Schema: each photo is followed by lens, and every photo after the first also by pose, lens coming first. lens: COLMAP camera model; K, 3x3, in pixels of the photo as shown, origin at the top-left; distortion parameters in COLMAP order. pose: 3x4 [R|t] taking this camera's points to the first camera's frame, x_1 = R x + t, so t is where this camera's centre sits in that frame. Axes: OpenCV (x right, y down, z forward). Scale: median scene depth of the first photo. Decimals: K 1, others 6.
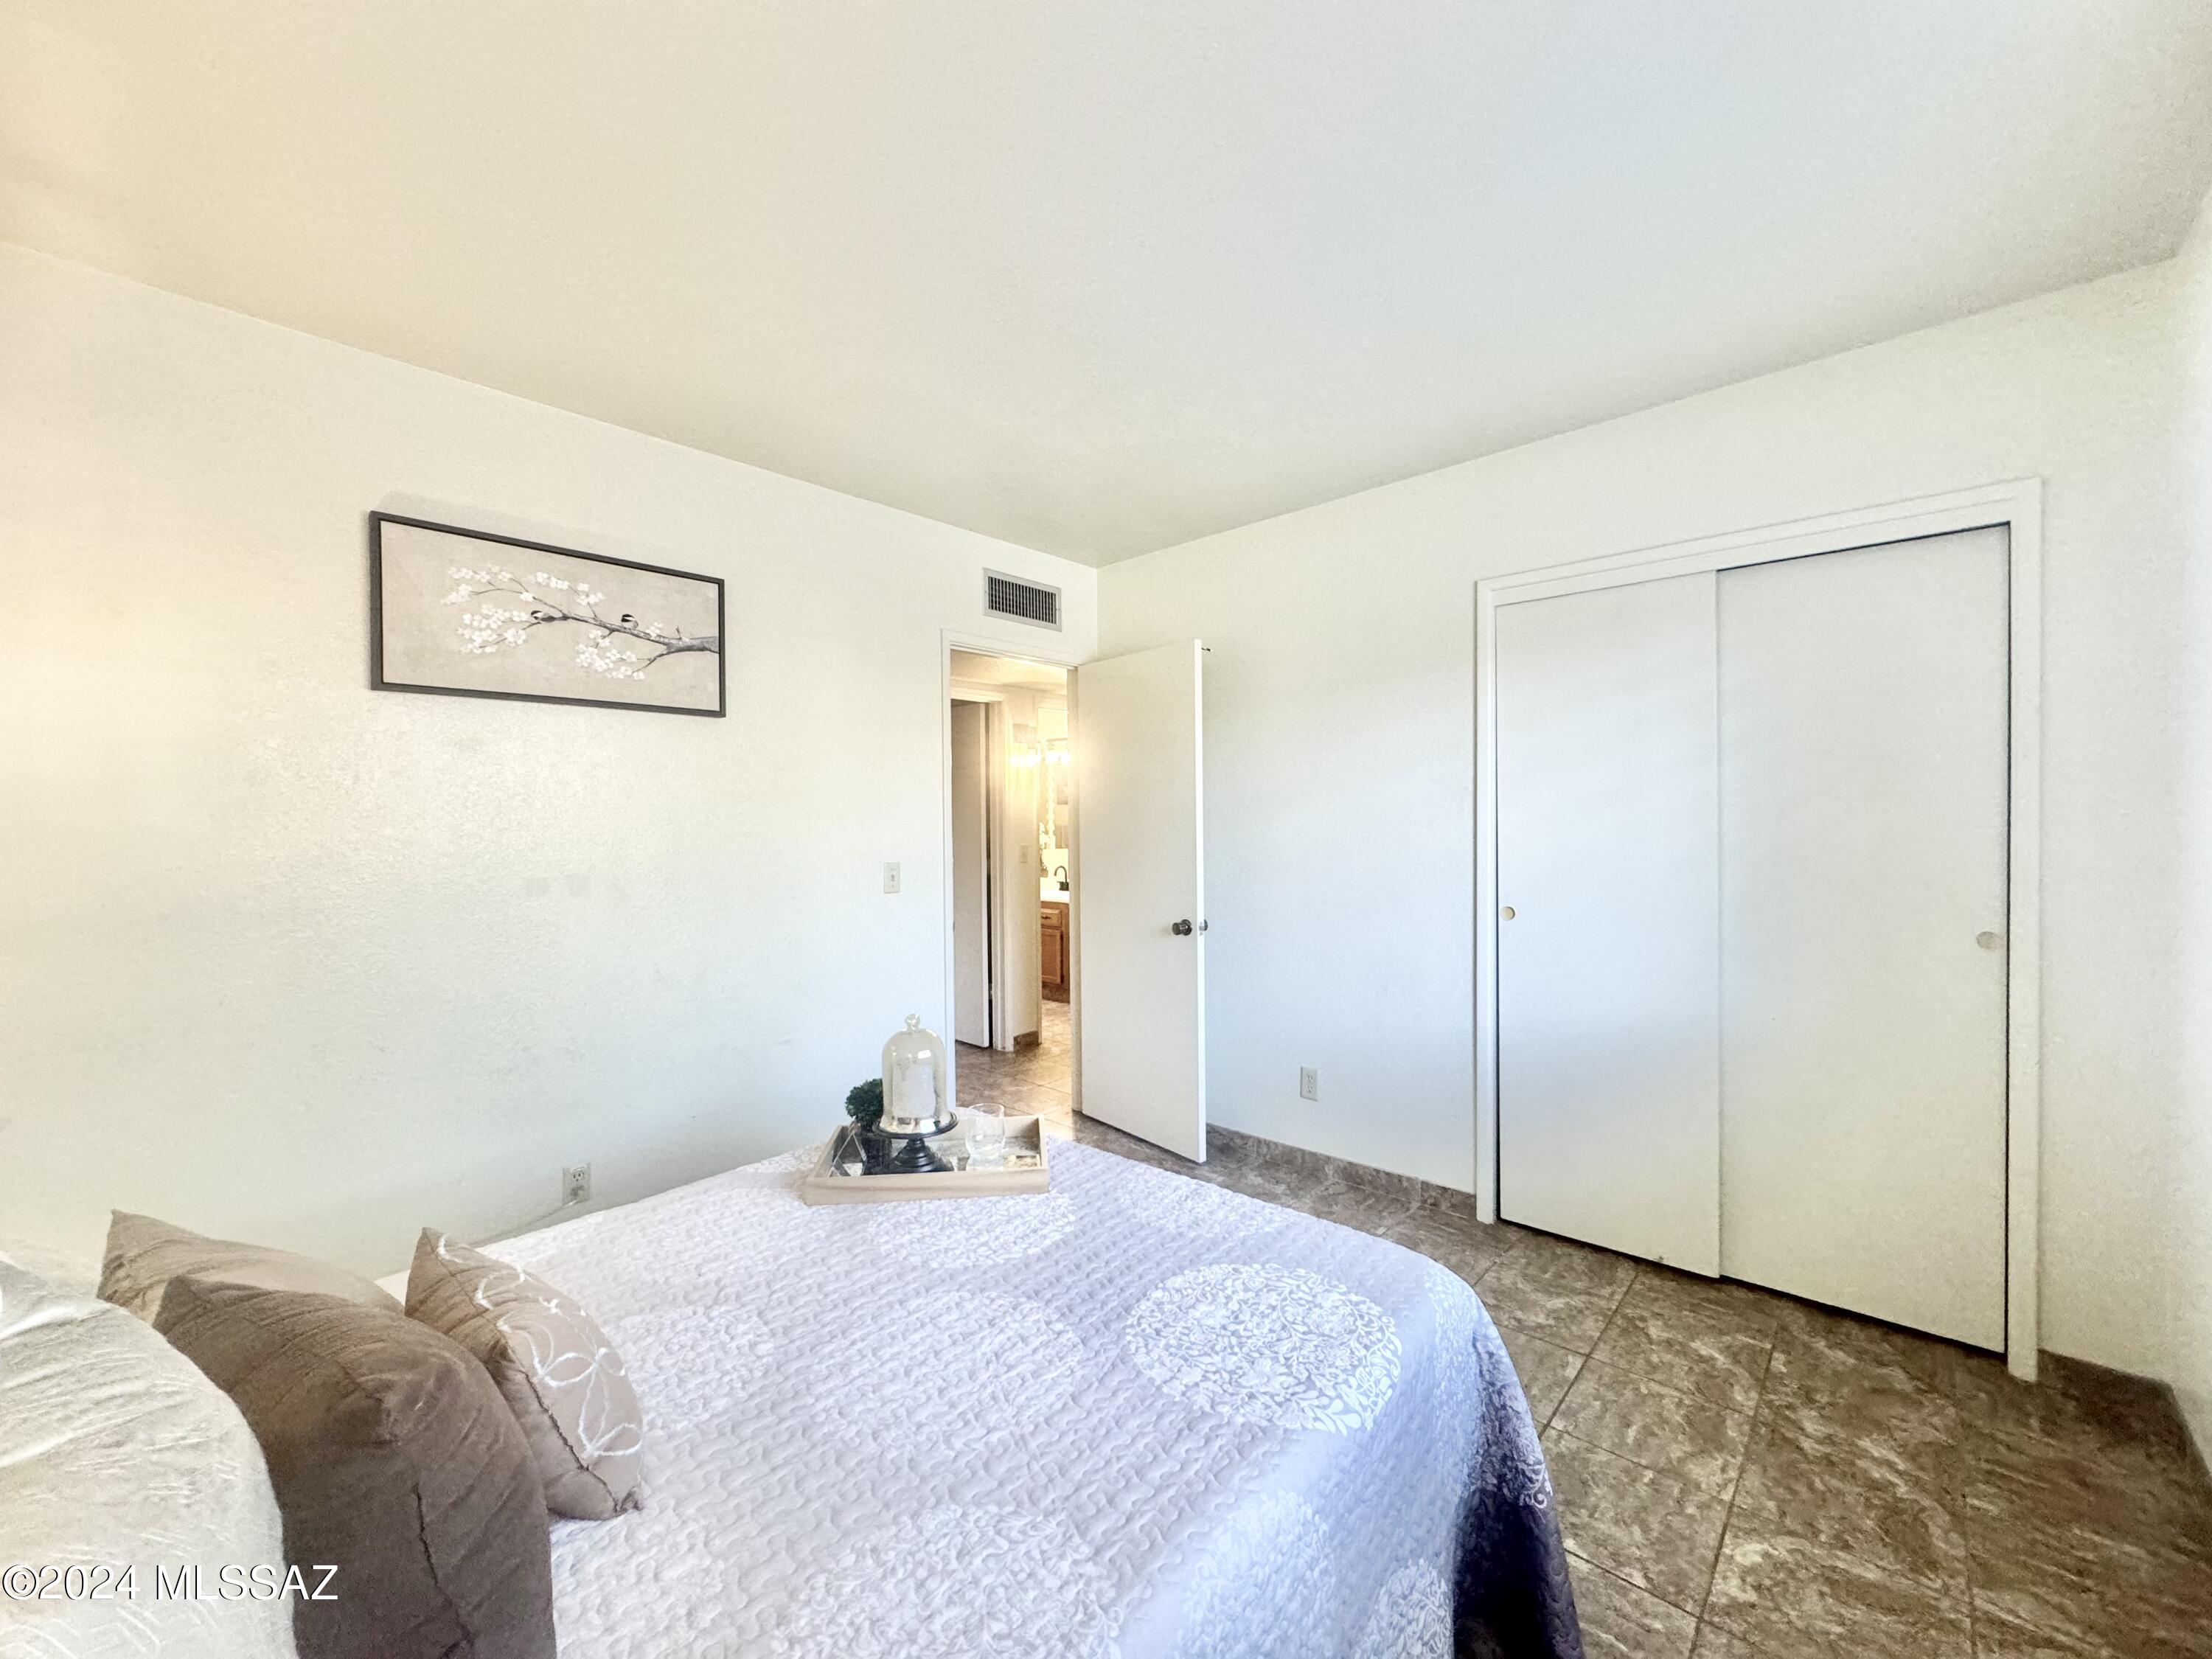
lens RADIAL K [[883.5, 0, 1097.7], [0, 883.5, 824.9], [0, 0, 1]] dist [0.000149, 0.000278]
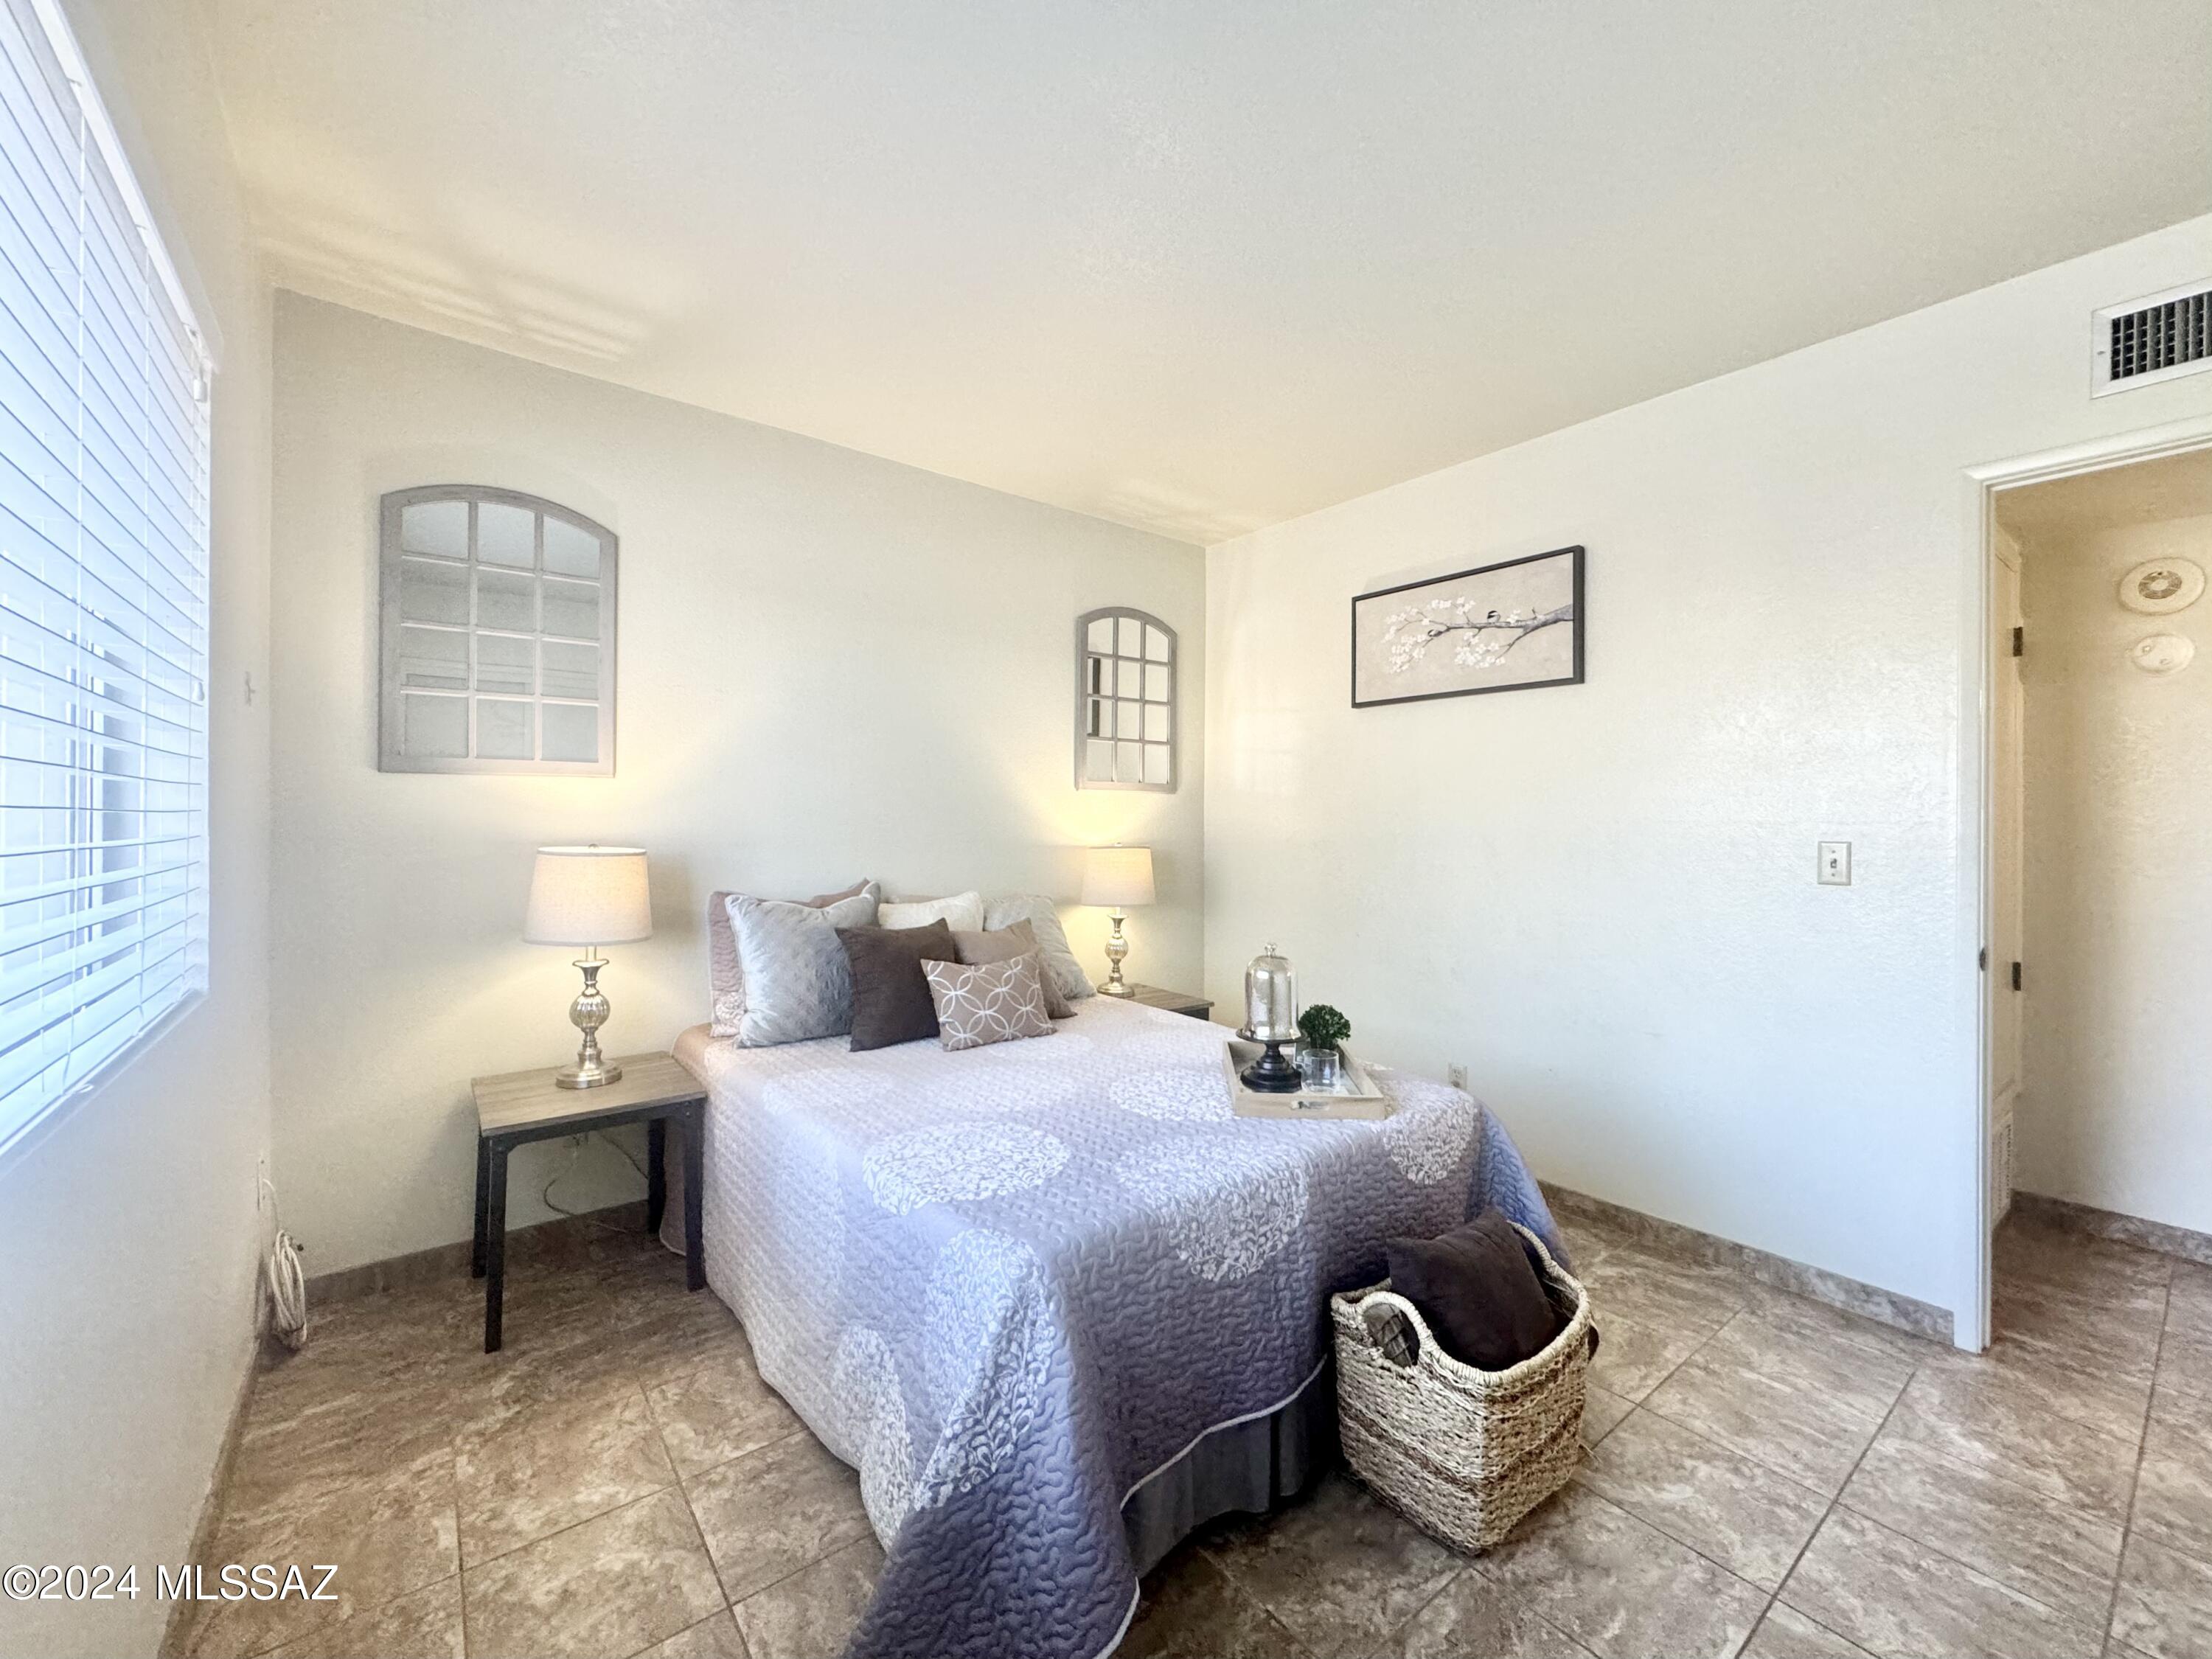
lens RADIAL K [[883.5, 0, 1098.2], [0, 883.5, 817.4], [0, 0, 1]] dist [0.000149, 0.000278]
pose [[-0.165356, 0.010302, -0.986180, 0.725296], [-0.010333, 0.999872, 0.012178, 0.025555], [0.986180, 0.012204, -0.165228, 0.704317]]
